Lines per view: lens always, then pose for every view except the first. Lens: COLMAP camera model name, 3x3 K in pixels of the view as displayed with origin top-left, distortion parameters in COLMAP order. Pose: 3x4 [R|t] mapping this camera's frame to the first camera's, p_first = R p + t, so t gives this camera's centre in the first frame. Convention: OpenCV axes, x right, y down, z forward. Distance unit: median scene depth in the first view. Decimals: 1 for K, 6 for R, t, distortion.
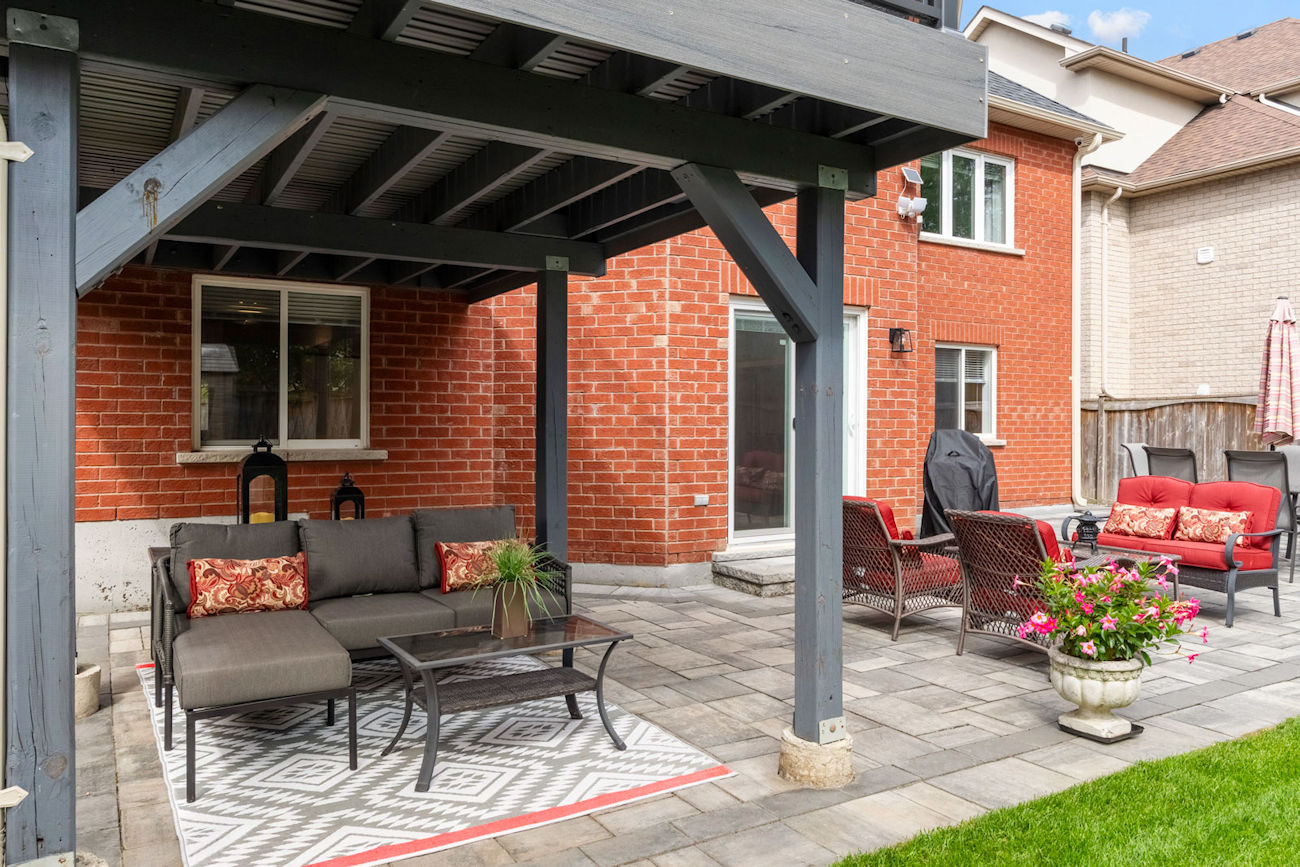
lens RADIAL K [[924.5, 0, 650.4], [0, 924.5, 435.7], [0, 0, 1]] dist [0.003690, 0.000772]
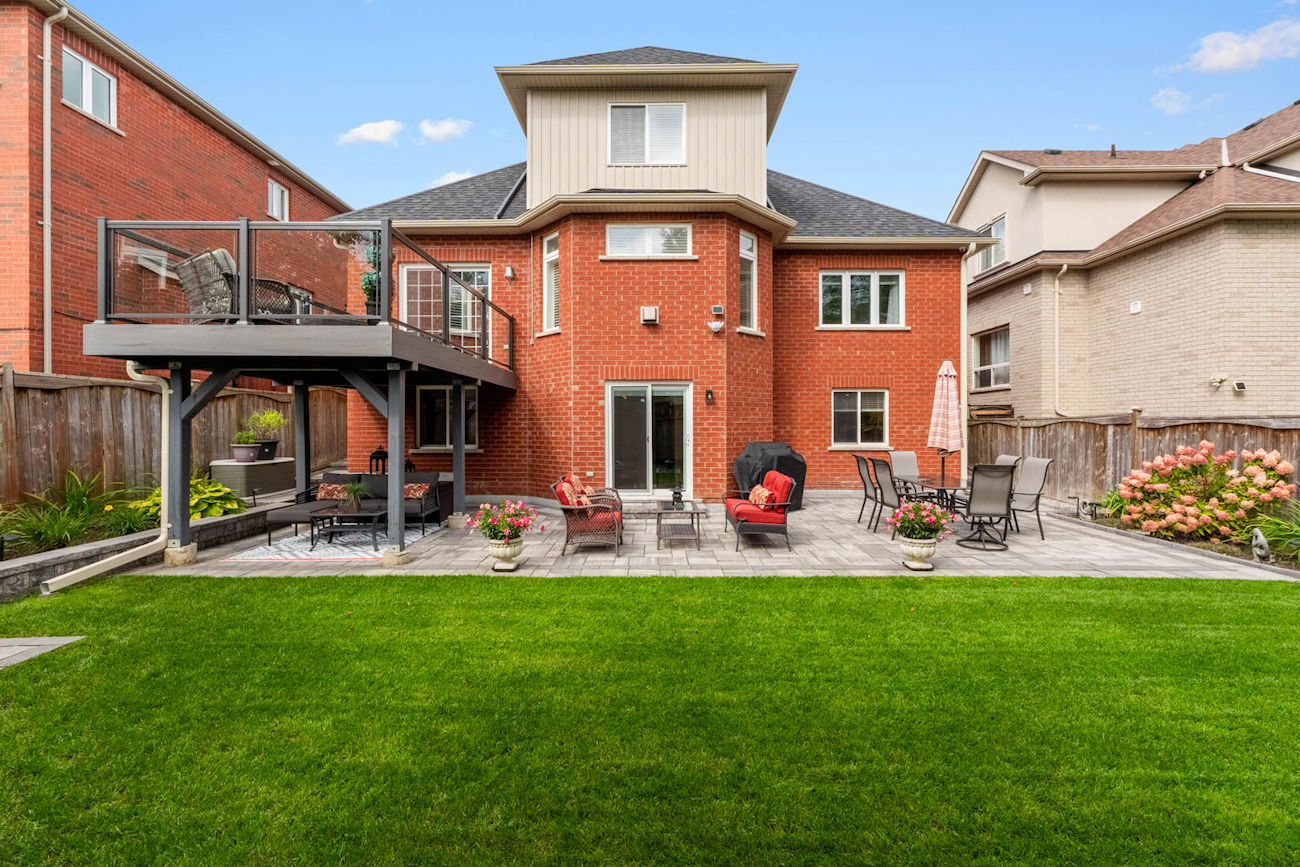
lens RADIAL K [[548.2, 0, 651.6], [0, 548.2, 429.9], [0, 0, 1]] dist [0.004220, 0.000161]
pose [[0.853934, -0.000566, -0.520380, 0.533039], [-0.003620, 0.999969, -0.007028, -0.017266], [0.520368, 0.007886, 0.853906, -0.026809]]
